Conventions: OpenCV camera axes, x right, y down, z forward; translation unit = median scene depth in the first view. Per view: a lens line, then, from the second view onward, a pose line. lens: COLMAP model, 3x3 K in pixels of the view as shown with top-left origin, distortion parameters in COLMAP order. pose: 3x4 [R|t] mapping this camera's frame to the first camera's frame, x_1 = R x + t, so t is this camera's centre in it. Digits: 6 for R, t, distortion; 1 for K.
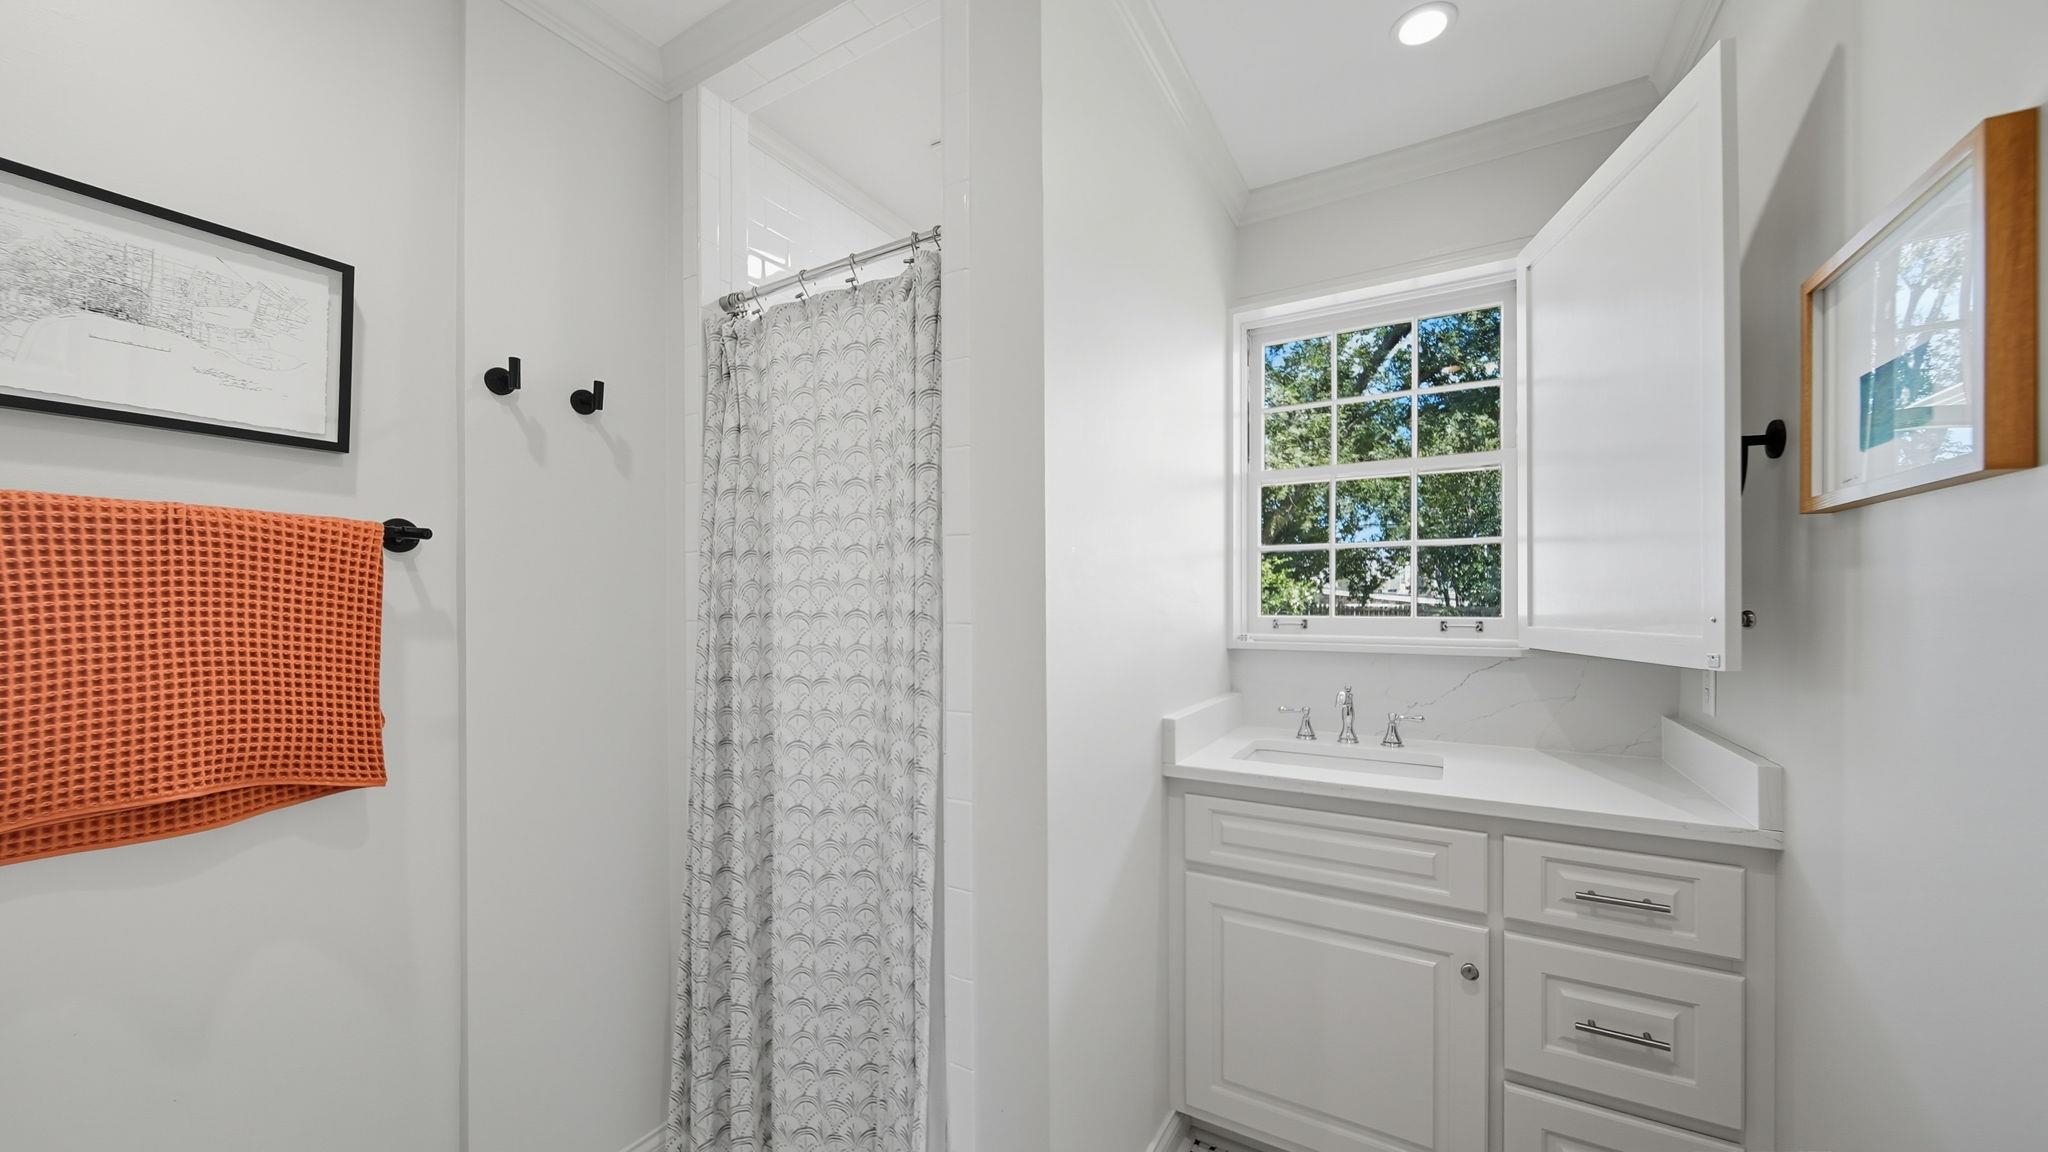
lens RADIAL K [[737.0, 0, 1024.9], [0, 737.0, 604.3], [0, 0, 1]] dist [-0.001745, -0.000741]
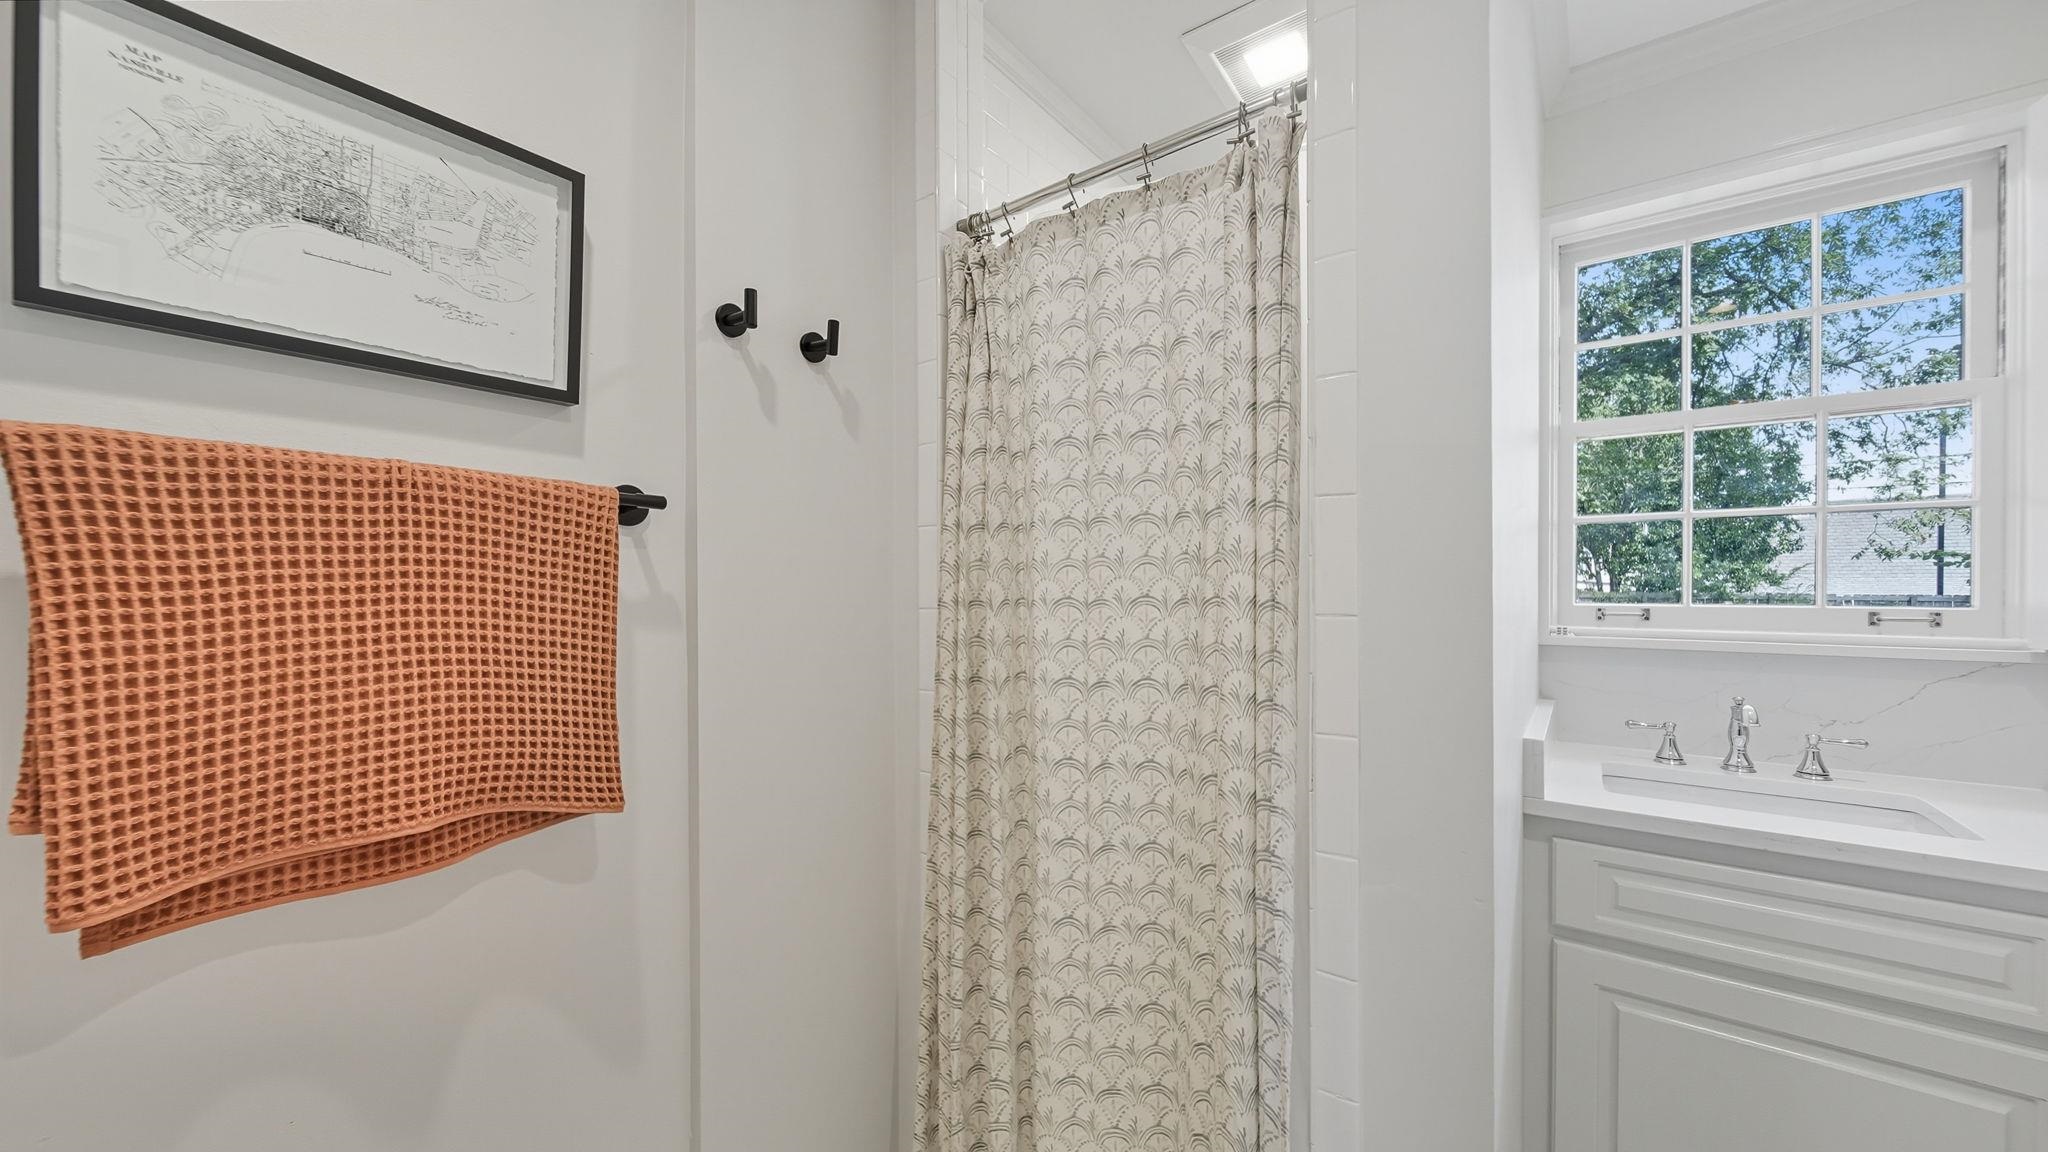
lens RADIAL K [[732.4, 0, 1018.2], [0, 732.4, 592.0], [0, 0, 1]] dist [-0.001492, -0.000540]
pose [[0.992280, 0.002413, -0.123994, -0.292384], [-0.001676, 0.999980, 0.006048, -0.001020], [0.124006, -0.005794, 0.992265, 0.220275]]
